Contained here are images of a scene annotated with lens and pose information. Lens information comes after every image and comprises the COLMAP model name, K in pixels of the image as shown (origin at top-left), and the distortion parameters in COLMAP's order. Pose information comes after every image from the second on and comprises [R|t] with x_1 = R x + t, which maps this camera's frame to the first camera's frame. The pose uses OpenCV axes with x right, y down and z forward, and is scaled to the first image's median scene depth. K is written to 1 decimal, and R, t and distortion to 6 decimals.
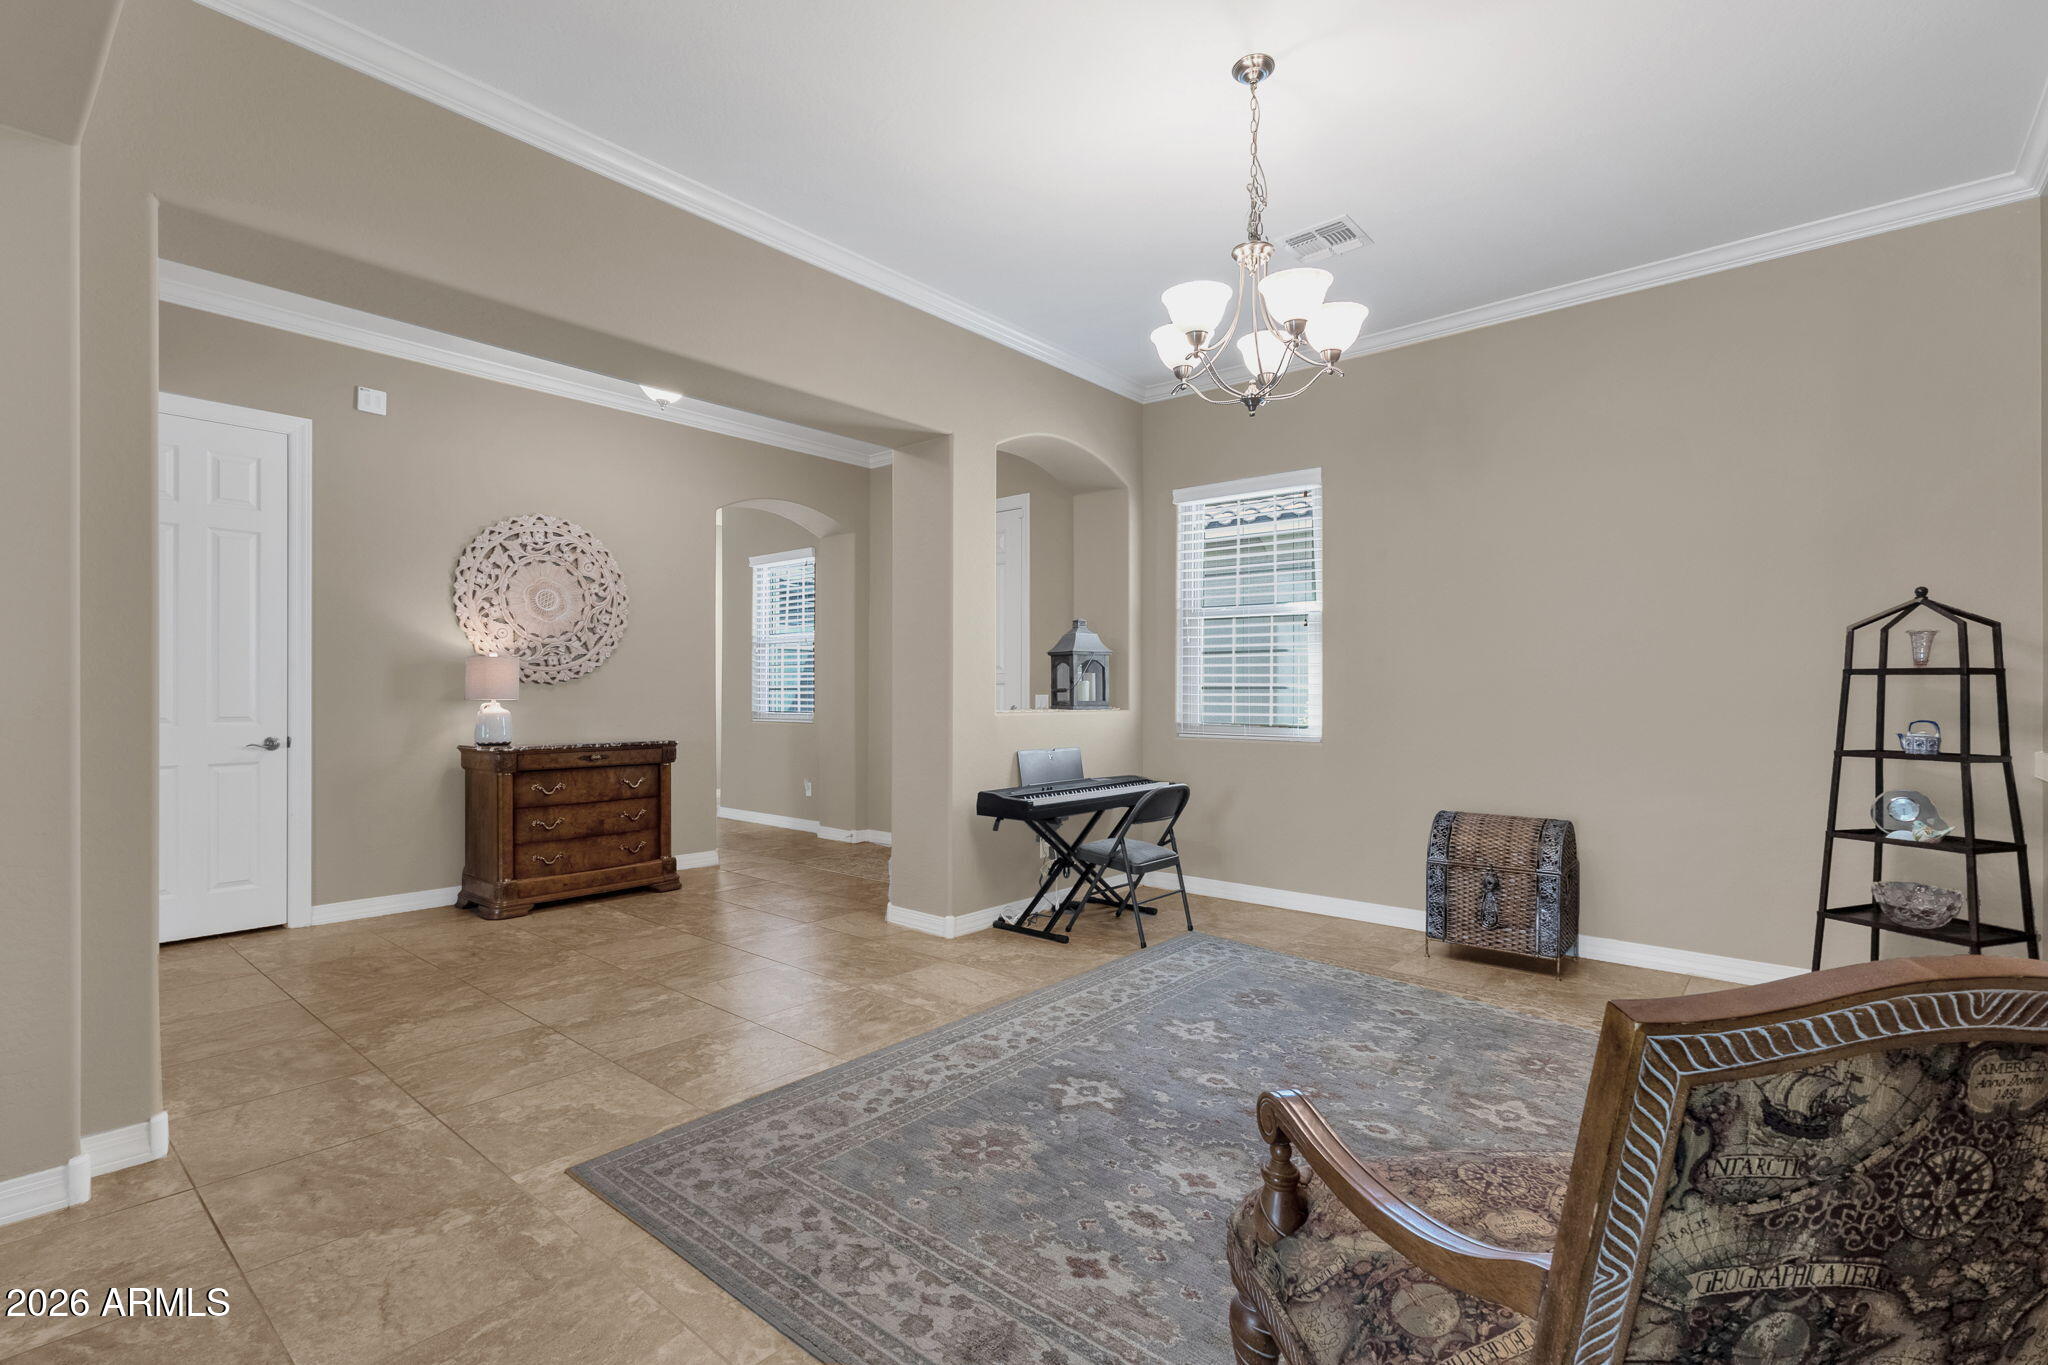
lens RADIAL K [[969.9, 0, 1027.1], [0, 969.9, 686.3], [0, 0, 1]] dist [-0.010437, 0.002365]
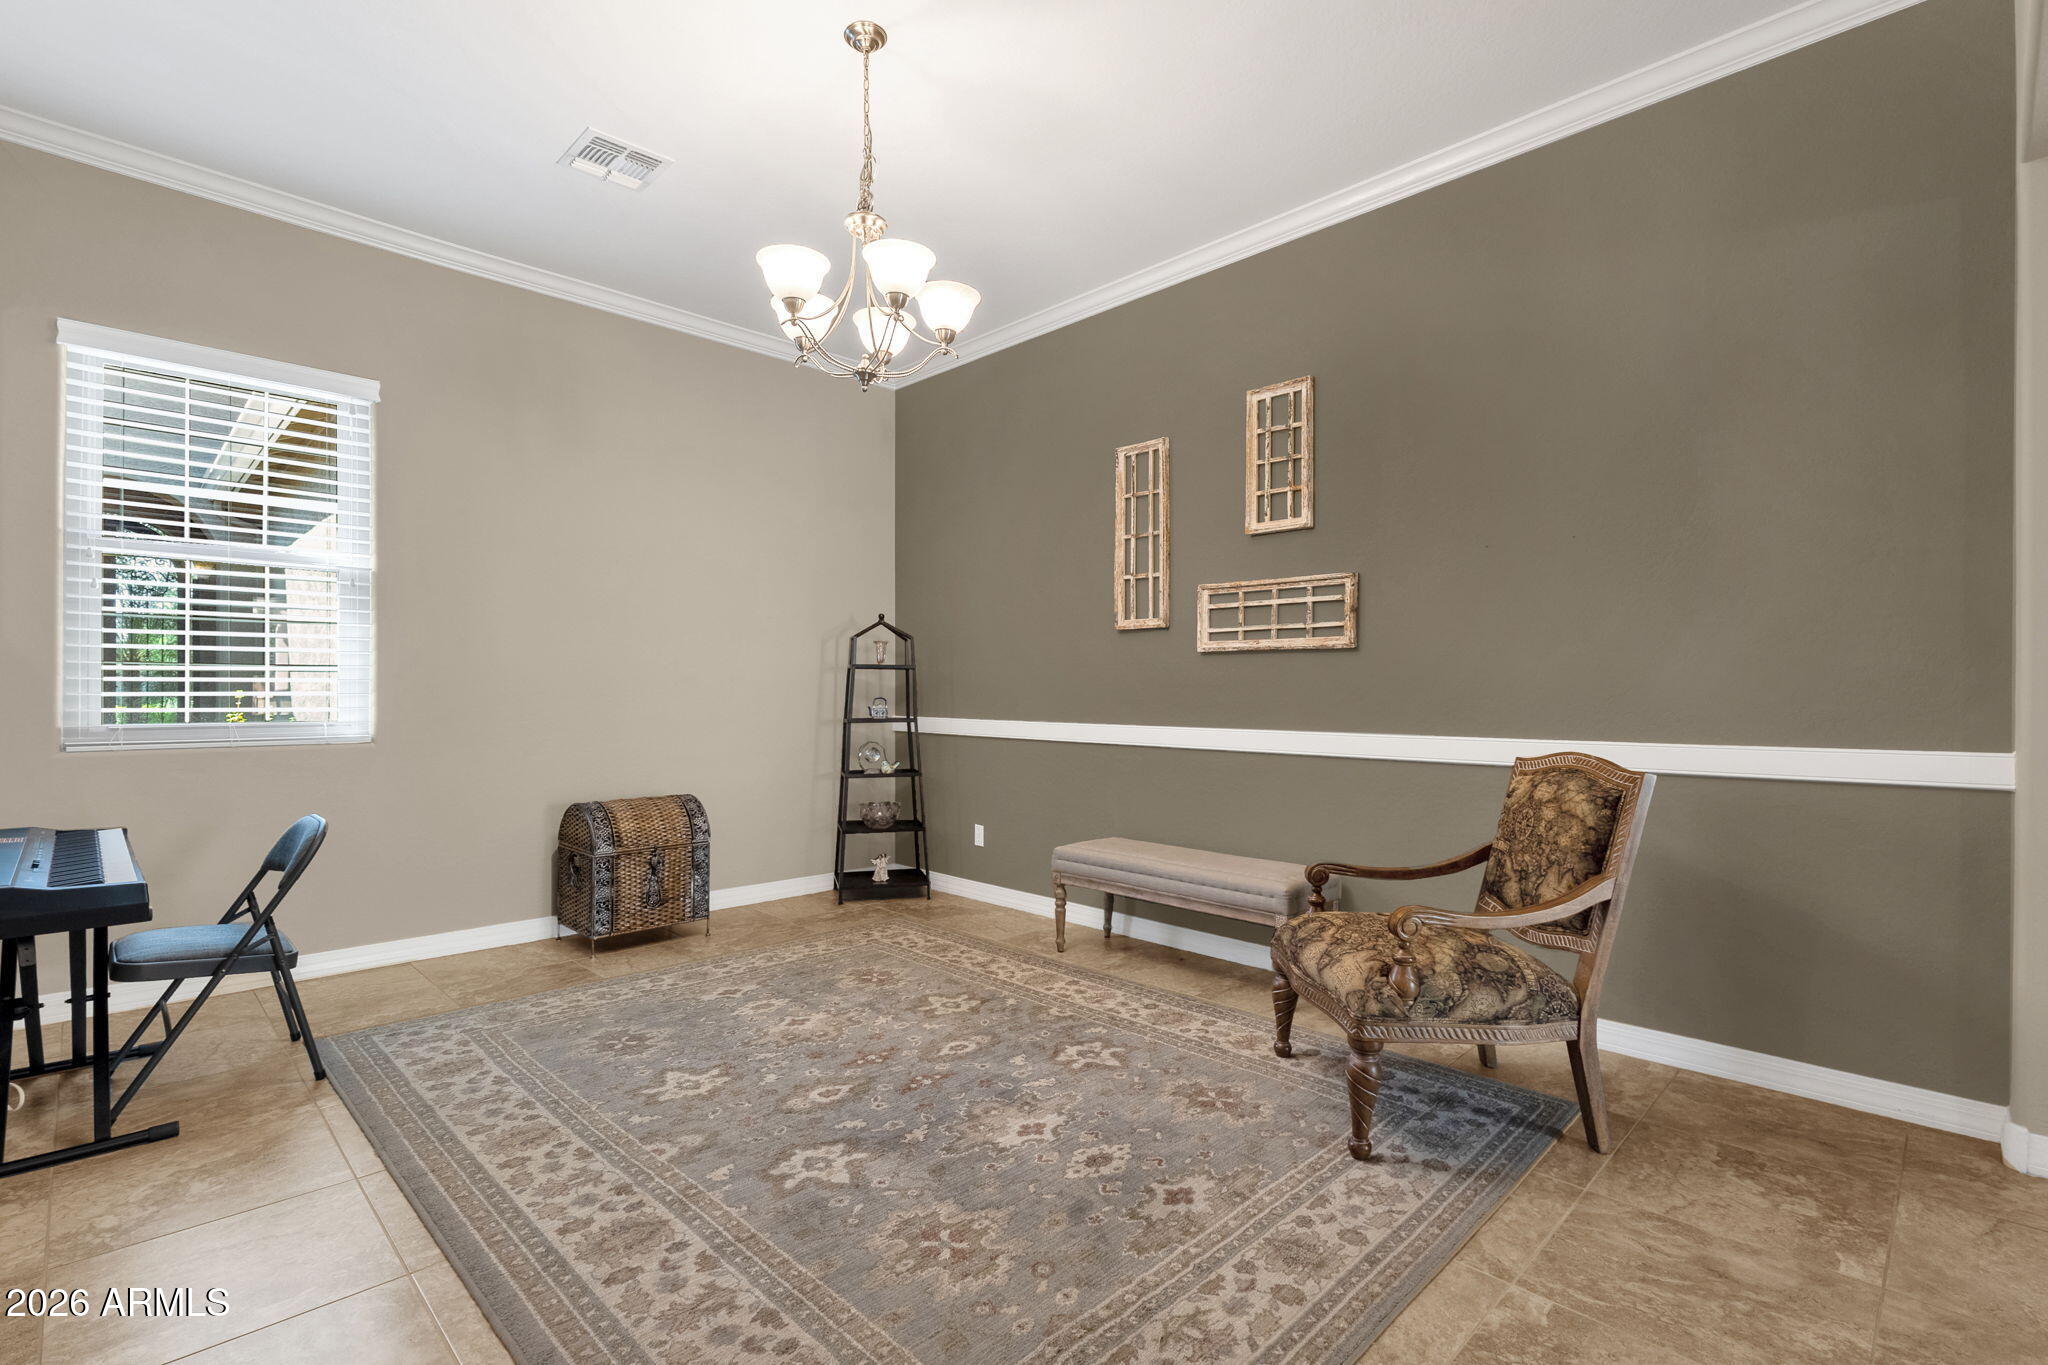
lens RADIAL K [[942.6, 0, 1032.0], [0, 942.6, 687.6], [0, 0, 1]] dist [0.003922, -0.000066]
pose [[0.064835, -0.000666, 0.997896, -0.597946], [-0.009290, 0.999956, 0.001271, 0.013325], [-0.997853, -0.009353, 0.064826, 0.645053]]
